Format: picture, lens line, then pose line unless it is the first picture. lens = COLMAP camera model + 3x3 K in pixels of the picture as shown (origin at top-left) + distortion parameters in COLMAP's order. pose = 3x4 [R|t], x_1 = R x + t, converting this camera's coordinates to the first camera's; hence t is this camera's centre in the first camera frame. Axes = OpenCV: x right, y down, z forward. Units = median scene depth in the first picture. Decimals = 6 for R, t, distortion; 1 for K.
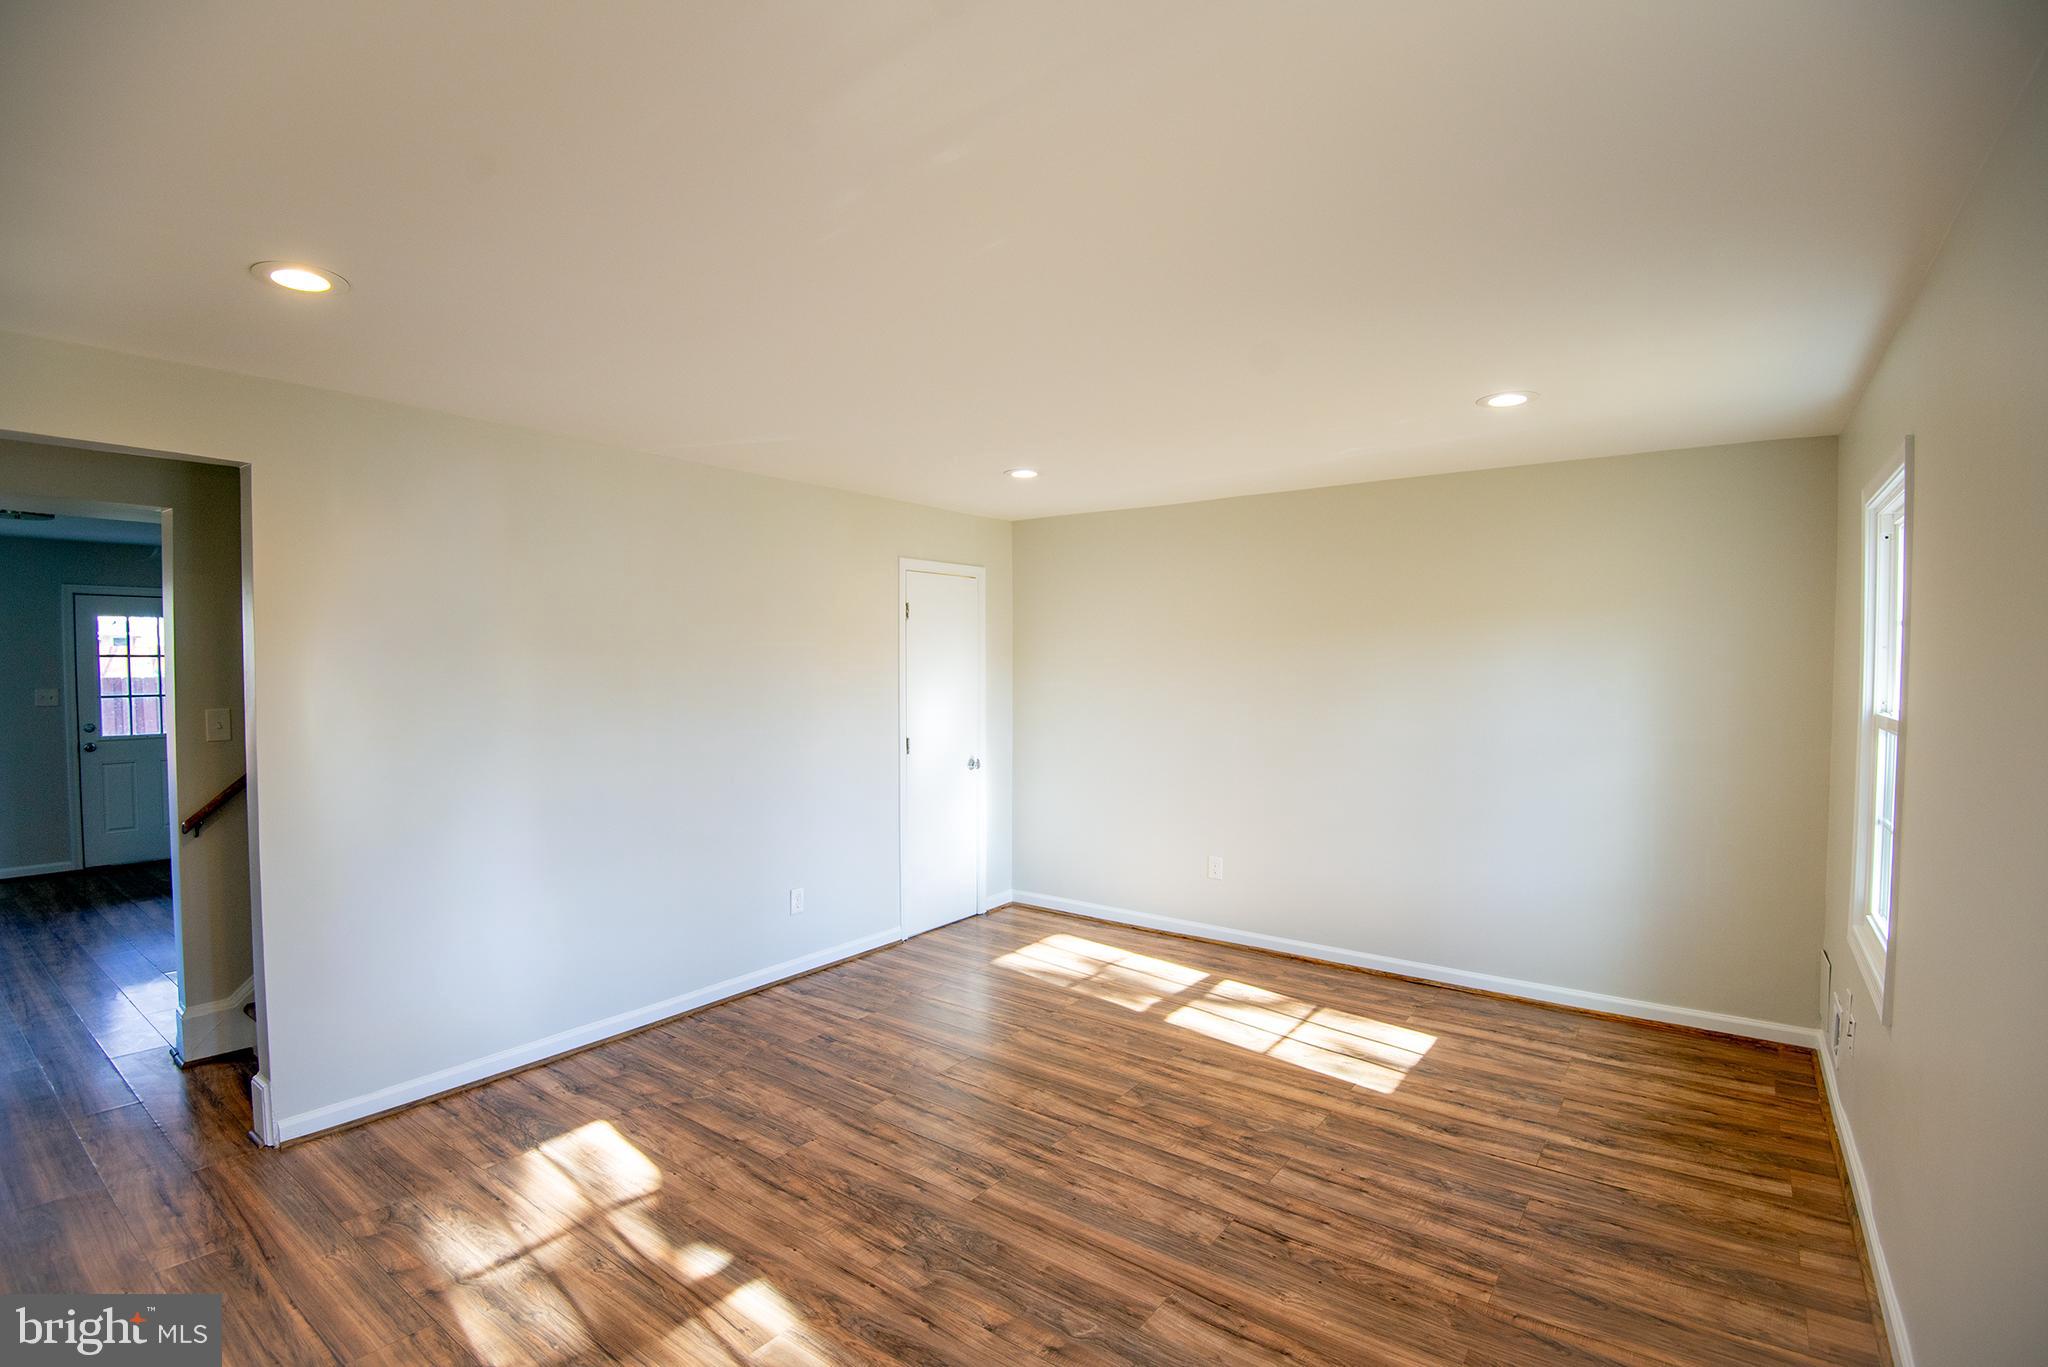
lens RADIAL K [[965.0, 0, 1008.7], [0, 965.0, 671.9], [0, 0, 1]] dist [-0.023416, -0.004751]
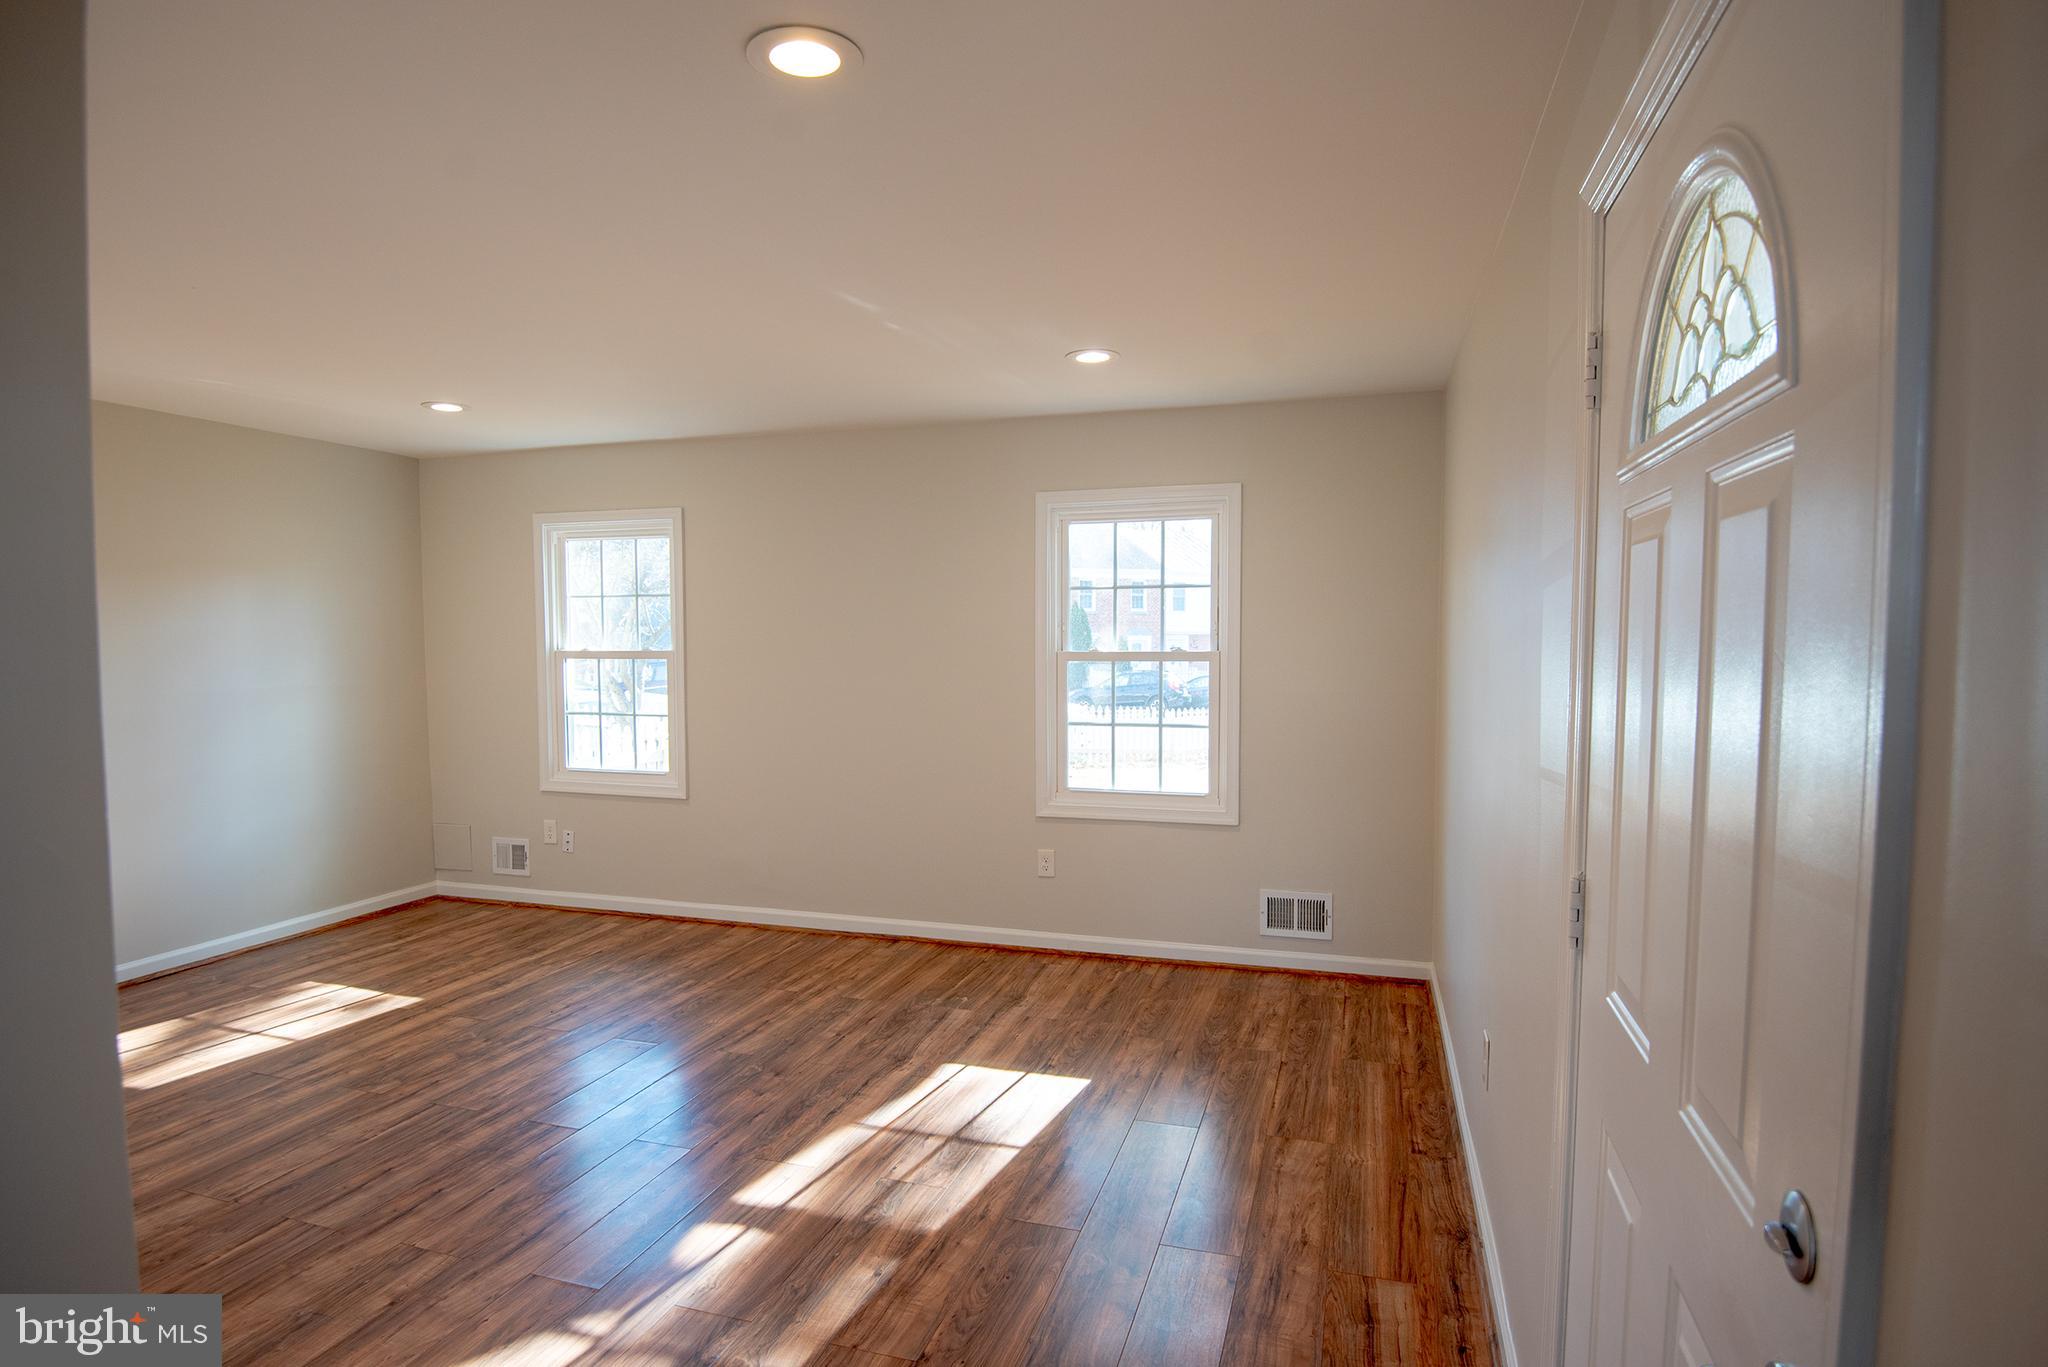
lens RADIAL K [[1059.6, 0, 1077.9], [0, 1059.6, 697.5], [0, 0, 1]] dist [-0.029442, -0.000761]
pose [[-0.376249, -0.059188, 0.924626, -1.022546], [0.005271, 0.997805, 0.066017, 0.002331], [-0.926504, 0.029712, -0.375111, 0.723309]]
